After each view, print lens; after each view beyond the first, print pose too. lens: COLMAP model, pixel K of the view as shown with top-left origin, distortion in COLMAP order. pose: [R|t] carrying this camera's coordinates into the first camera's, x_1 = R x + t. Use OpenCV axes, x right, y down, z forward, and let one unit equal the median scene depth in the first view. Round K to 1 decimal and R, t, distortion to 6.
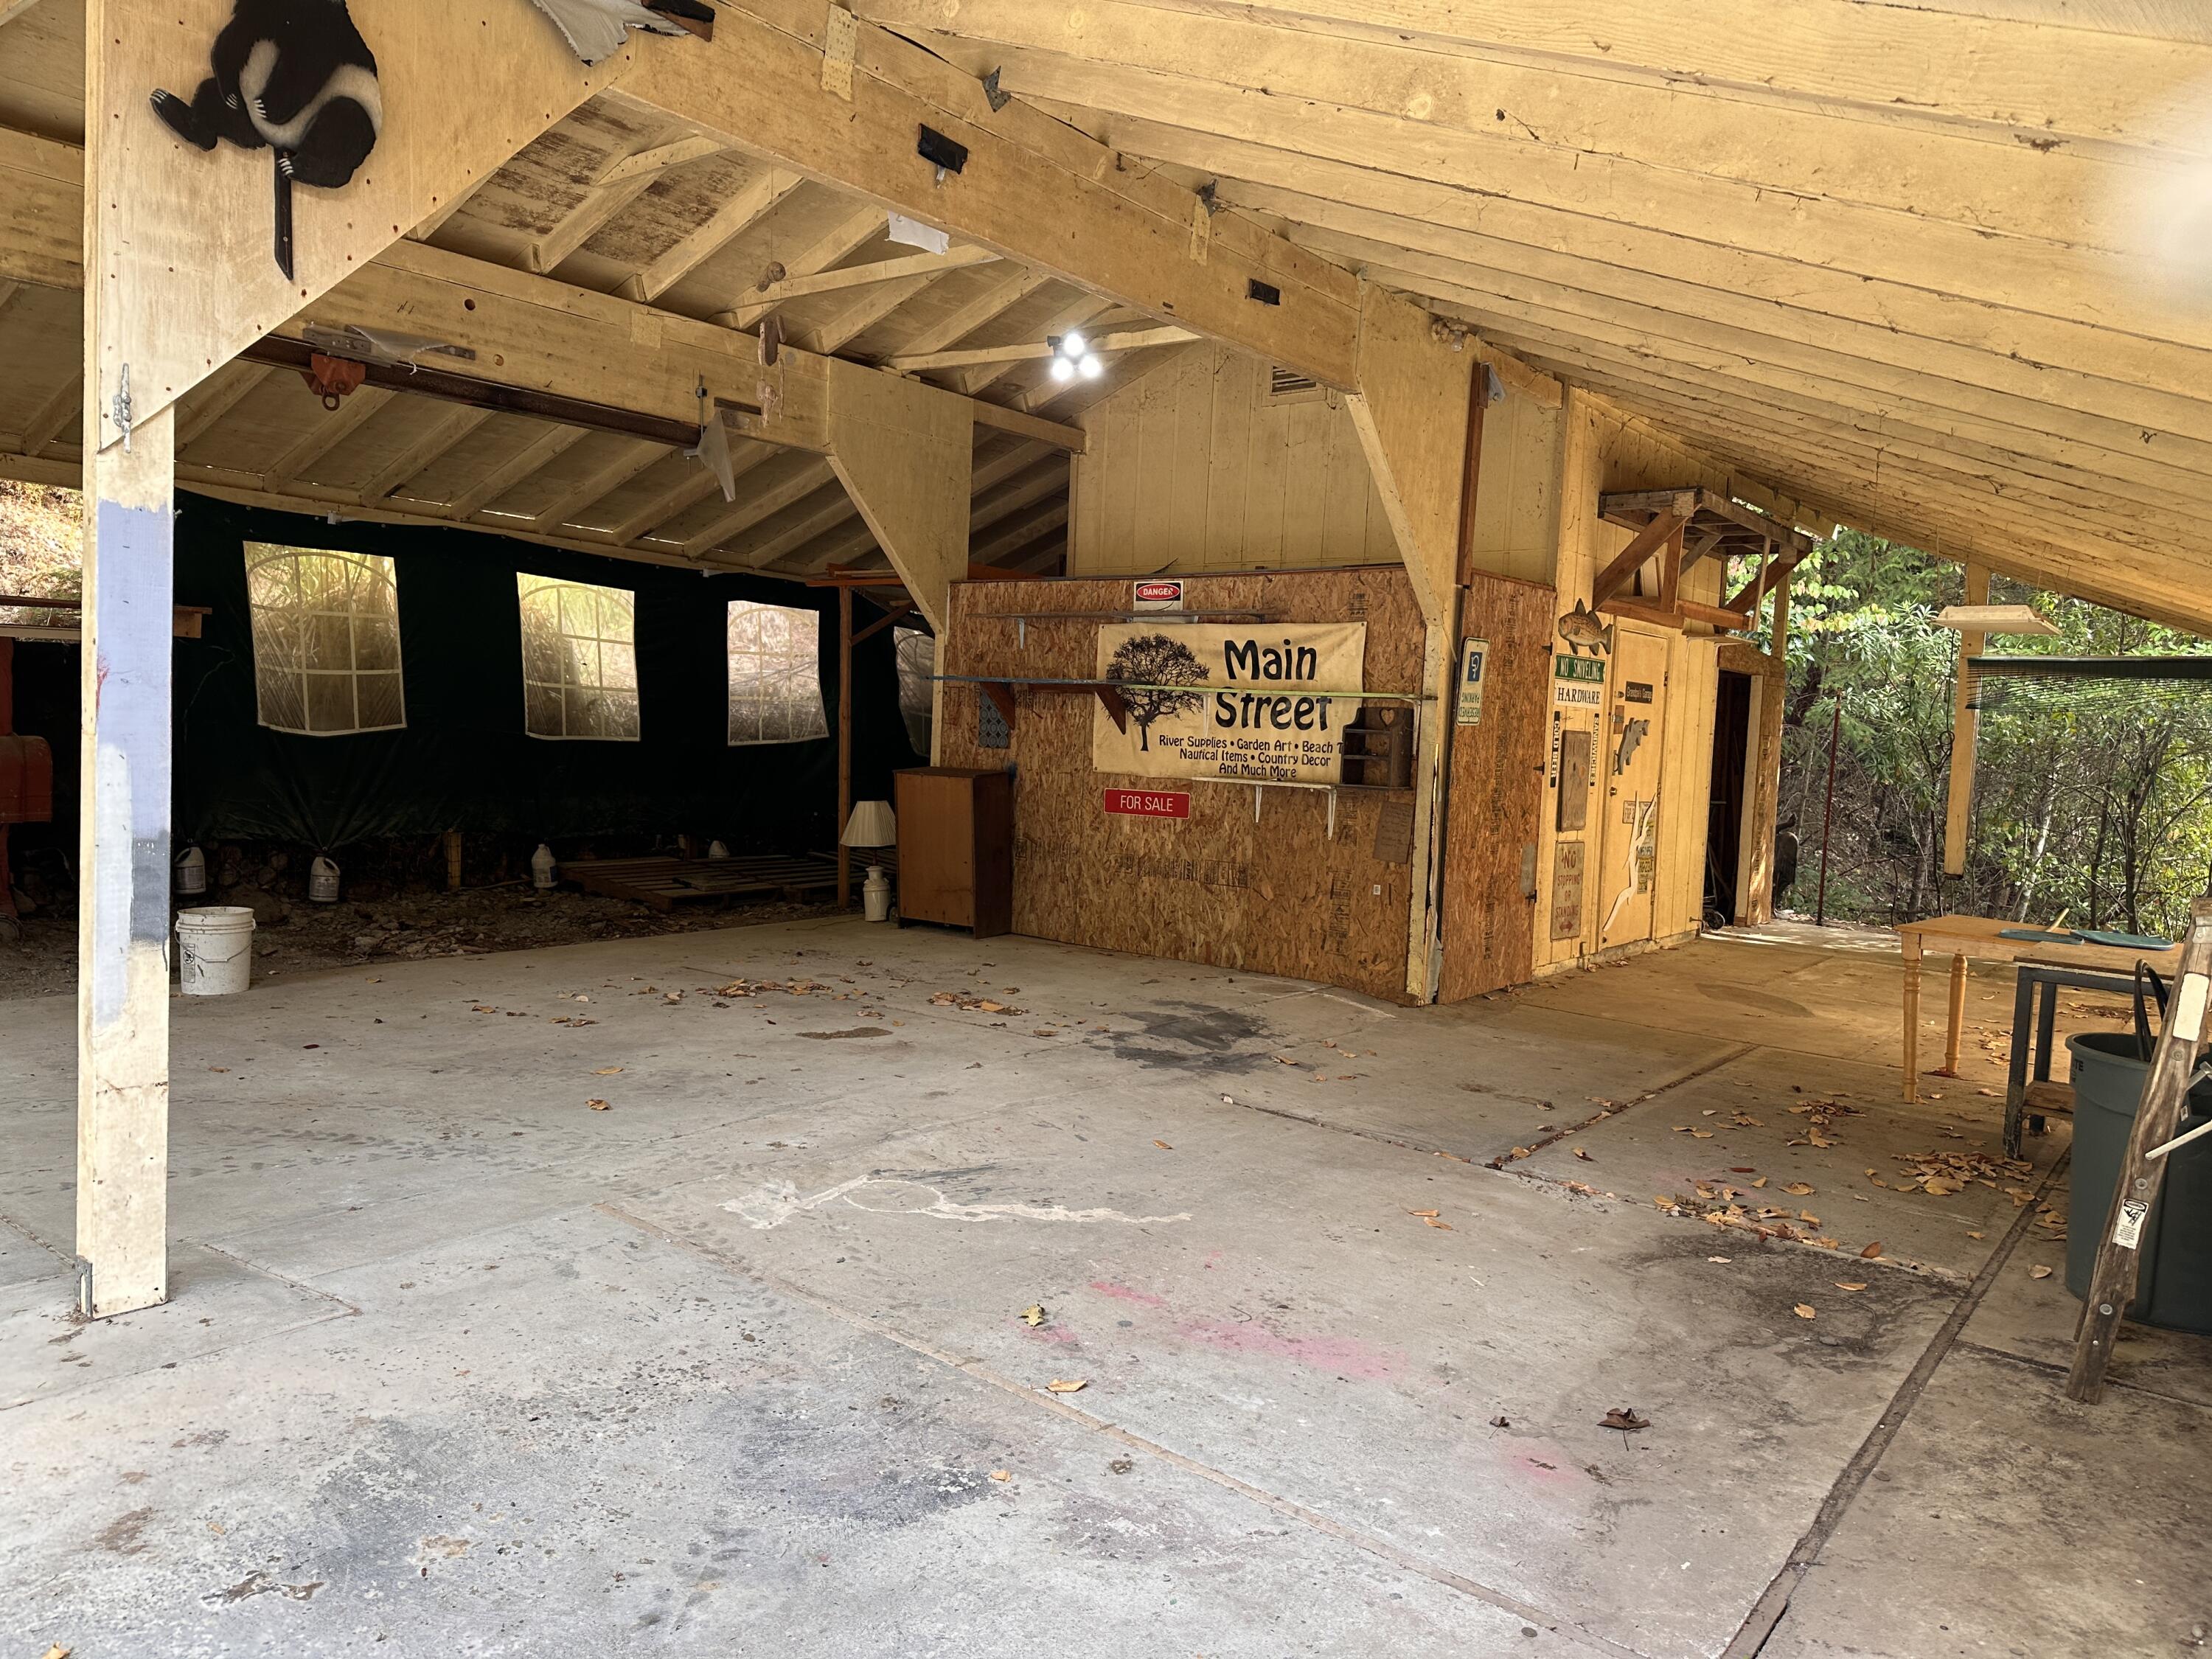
lens RADIAL K [[1534.7, 0, 1118.5], [0, 1534.7, 848.3], [0, 0, 1]] dist [0.019782, -0.010310]
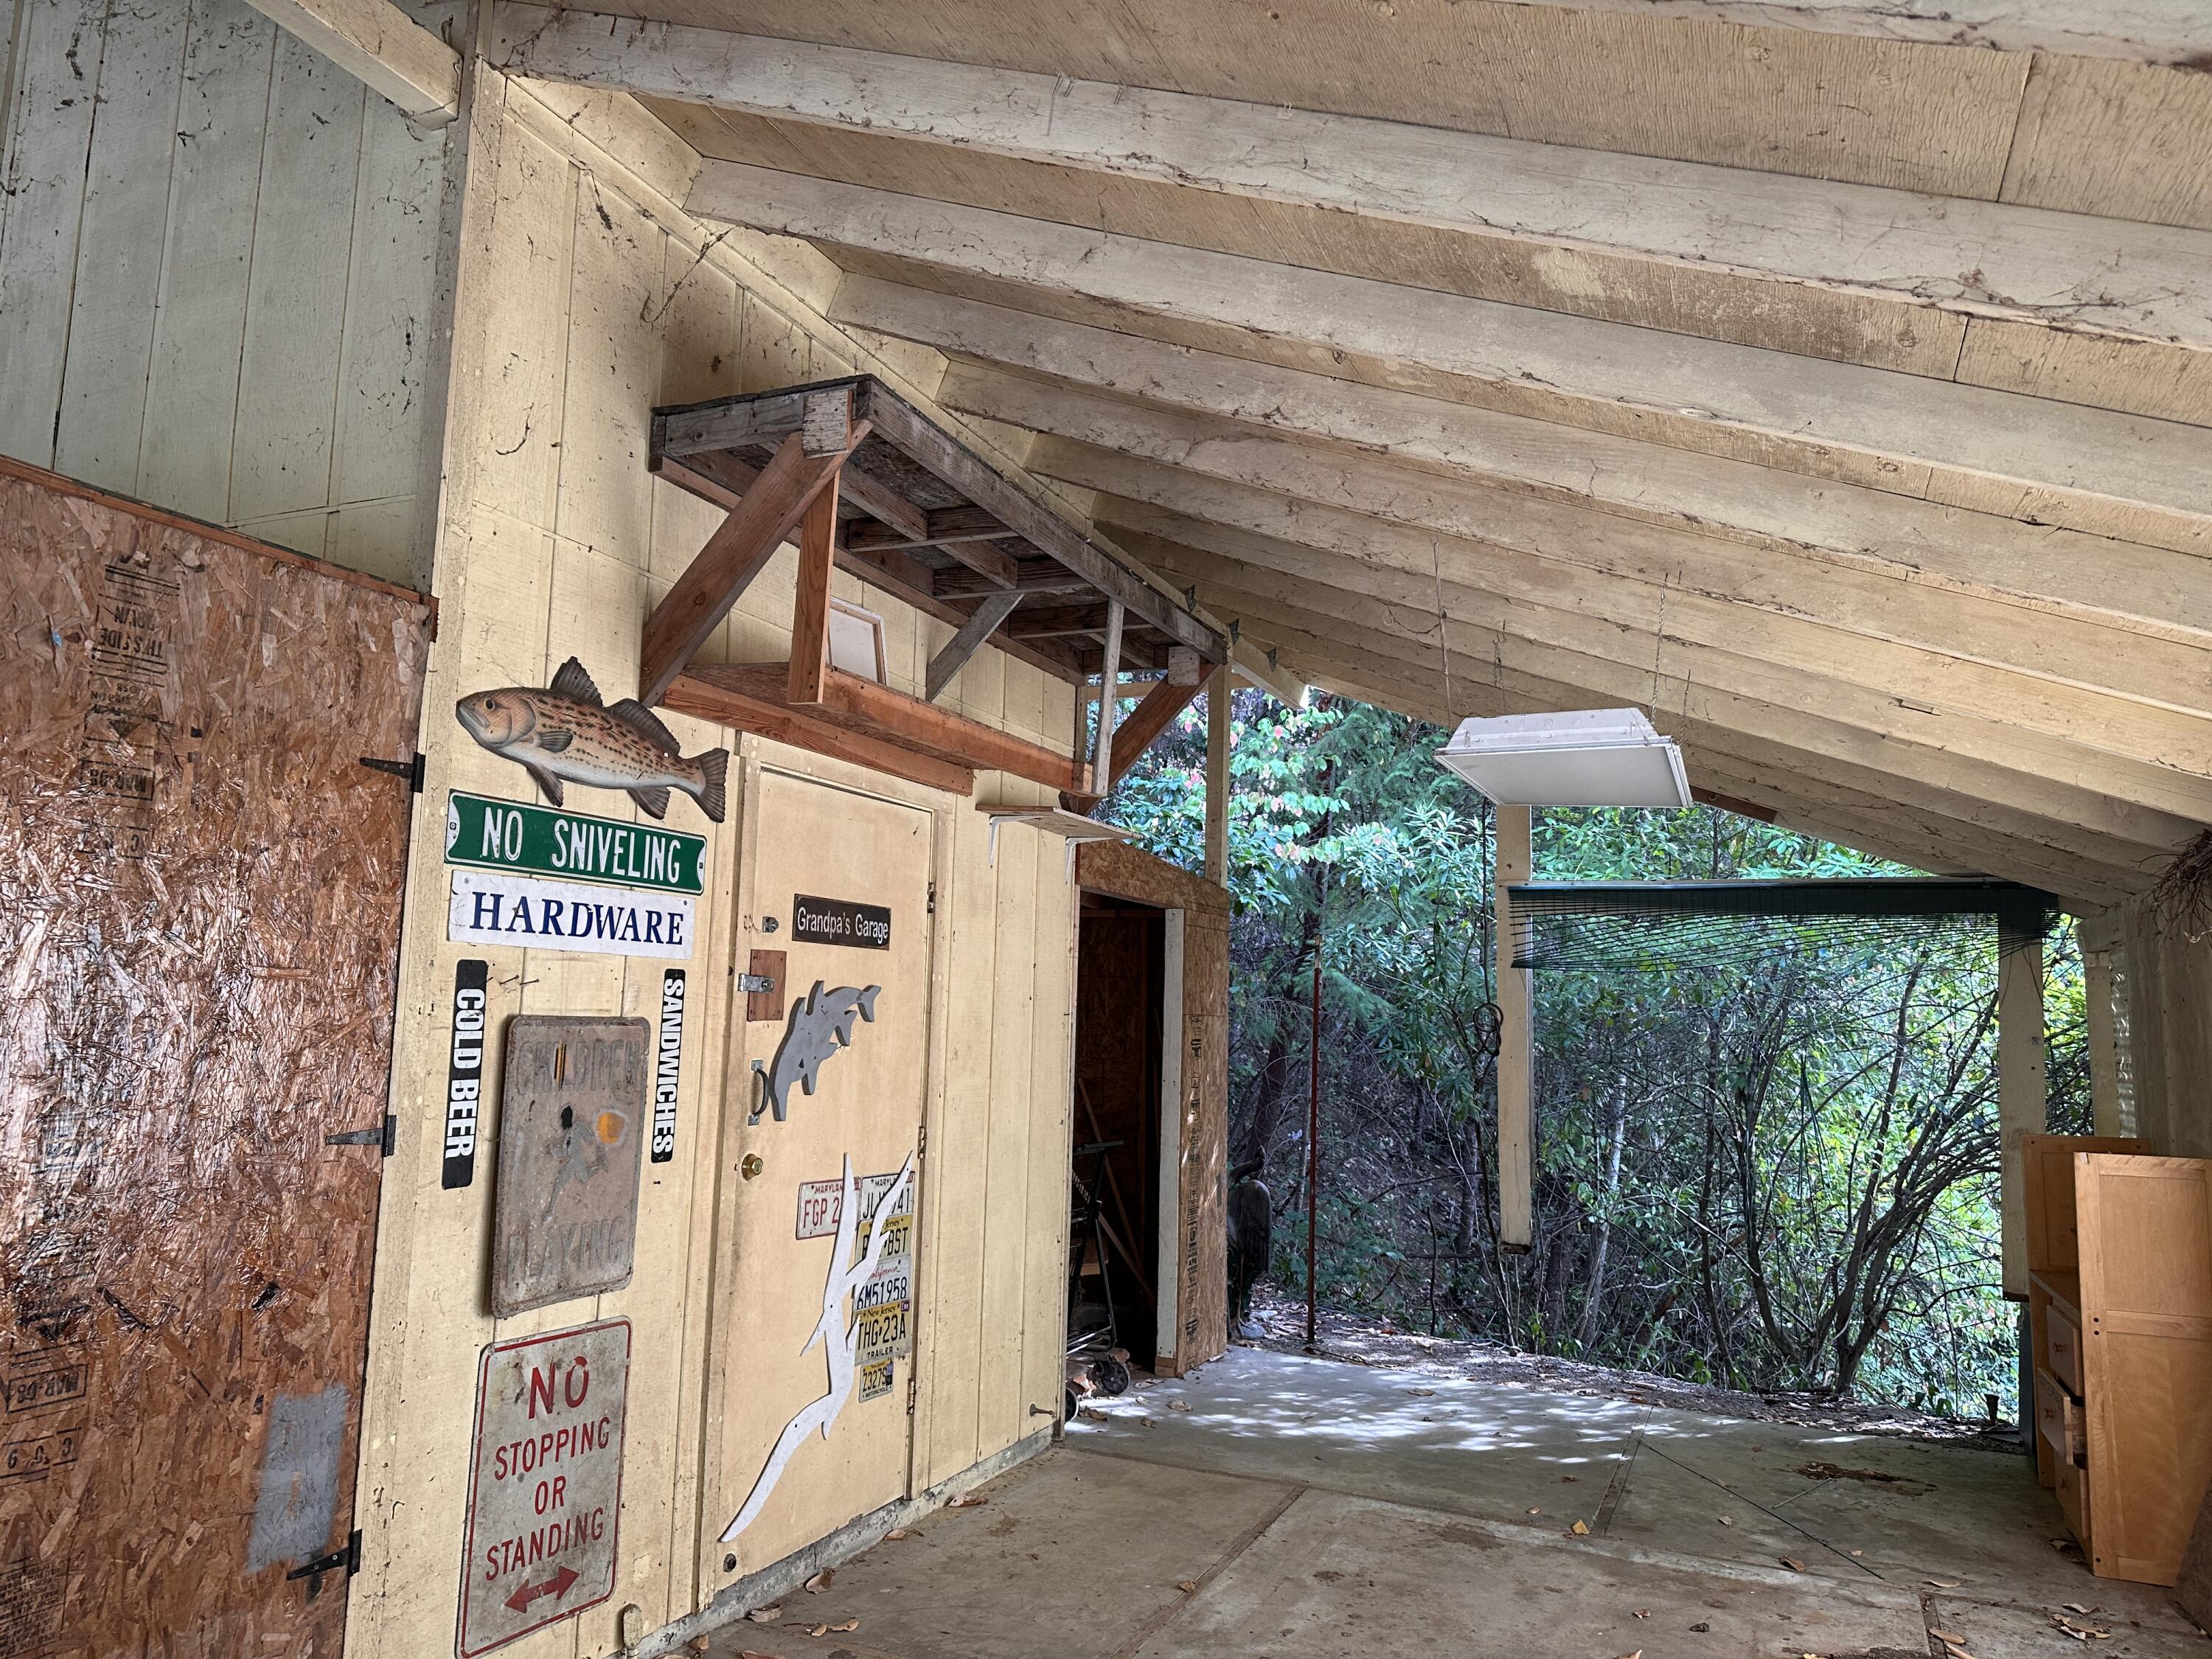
lens RADIAL K [[1534.7, 0, 1090.6], [0, 1534.7, 826.5], [0, 0, 1]] dist [0.019782, -0.010310]
pose [[0.970266, 0.014118, 0.241629, 0.300778], [0.033140, 0.981147, -0.190399, -0.043298], [-0.239762, 0.192745, 0.951506, 0.565760]]
